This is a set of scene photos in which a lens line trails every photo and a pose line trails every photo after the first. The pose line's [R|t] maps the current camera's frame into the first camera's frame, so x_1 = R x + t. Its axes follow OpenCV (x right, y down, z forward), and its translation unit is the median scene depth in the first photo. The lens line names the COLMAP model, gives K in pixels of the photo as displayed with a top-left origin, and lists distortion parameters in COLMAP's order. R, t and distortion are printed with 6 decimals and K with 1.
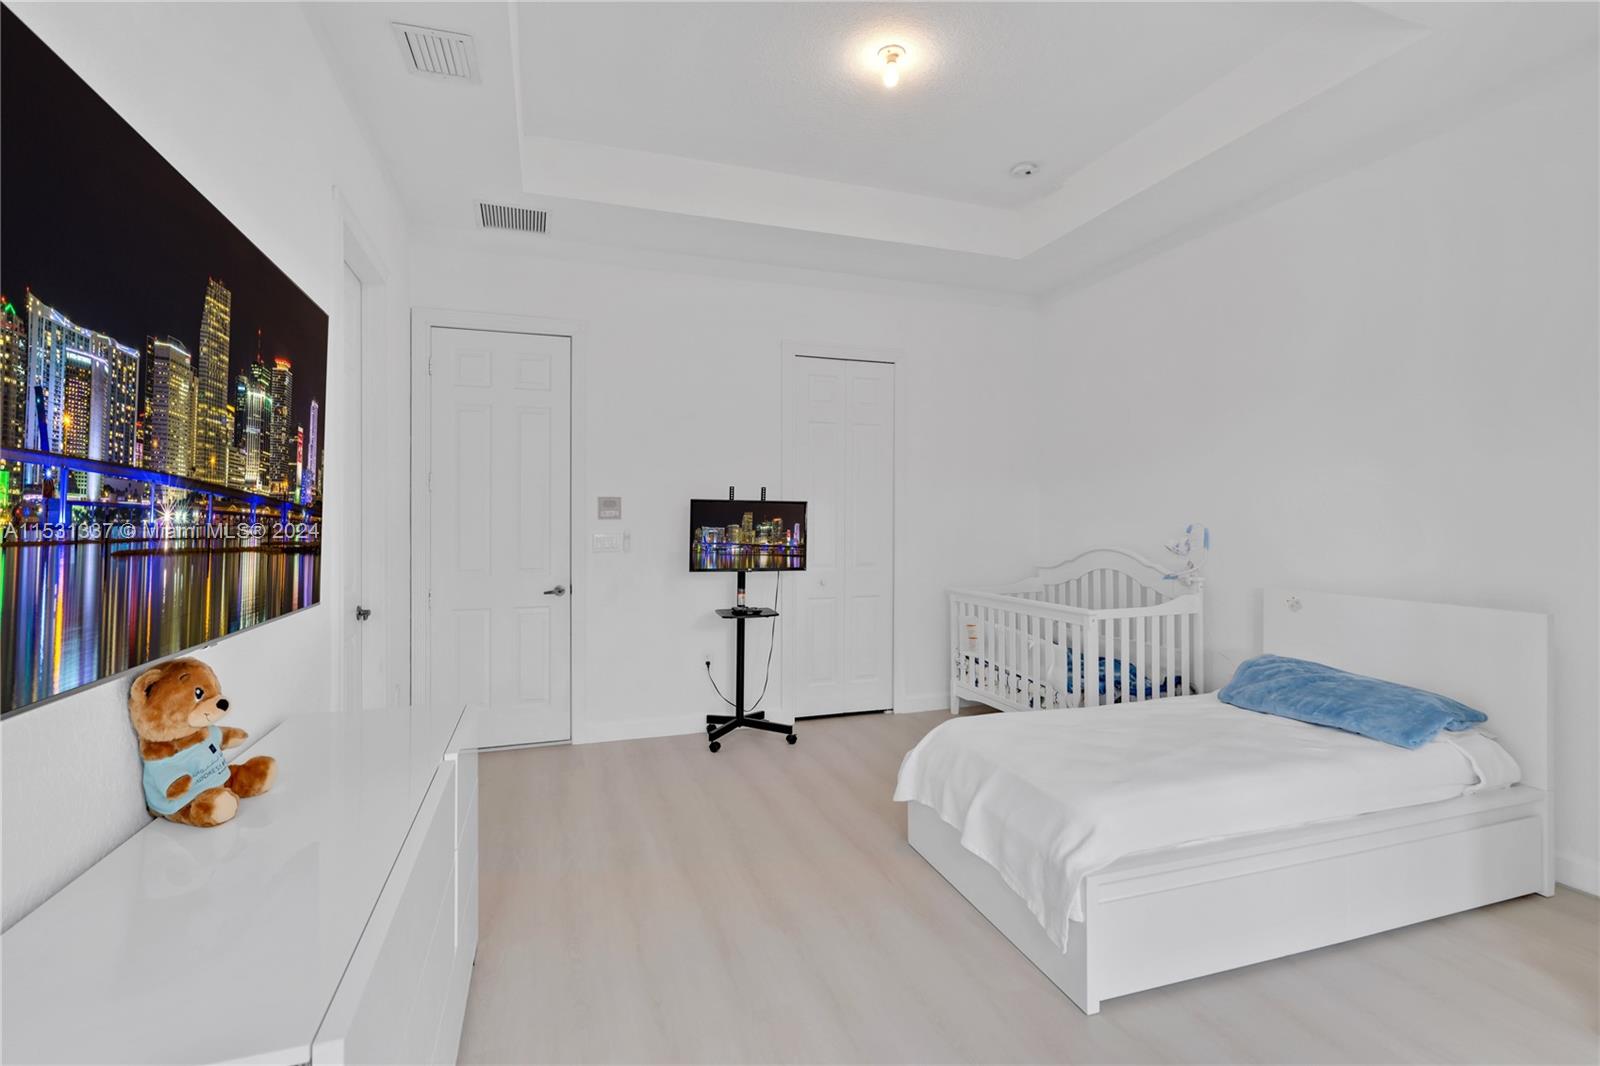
lens RADIAL K [[743.4, 0, 796.3], [0, 743.4, 524.5], [0, 0, 1]] dist [-0.002281, 0.000792]
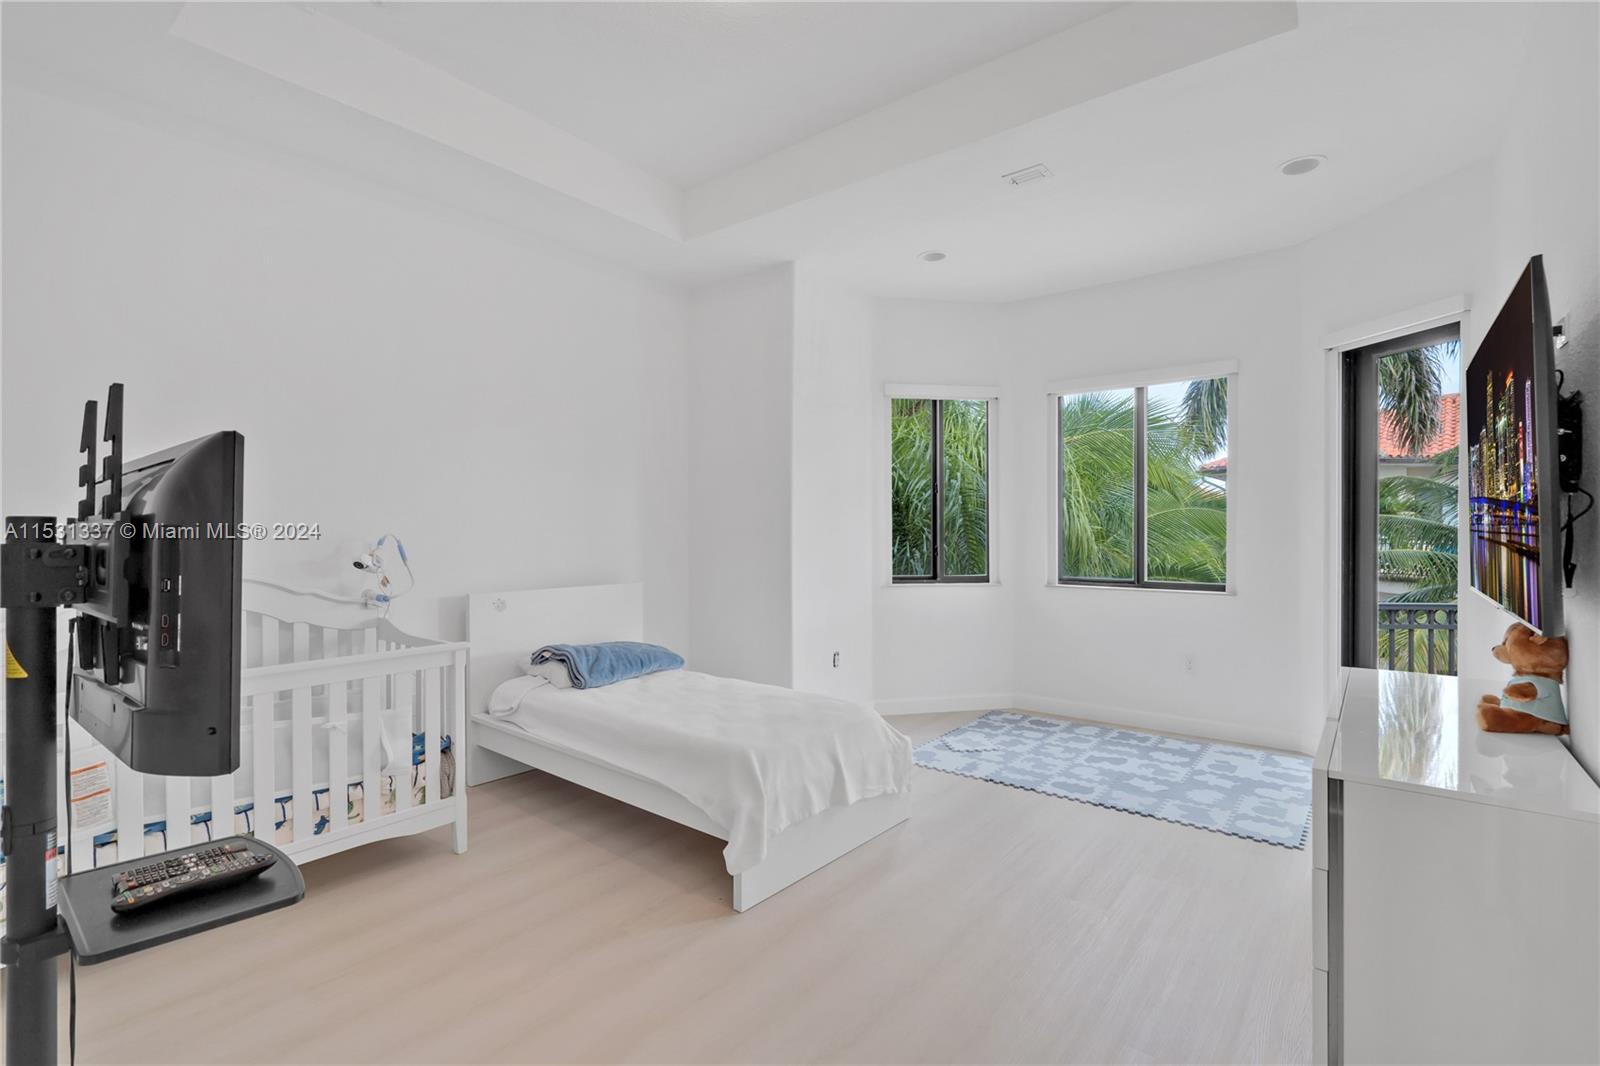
lens RADIAL K [[743.4, 0, 796.3], [0, 743.4, 524.5], [0, 0, 1]] dist [-0.002281, 0.000792]
pose [[-0.545258, 0.010065, 0.838208, -0.911269], [0.012002, 0.999919, -0.004199, -0.007383], [-0.838182, 0.007770, -0.545335, 2.170379]]
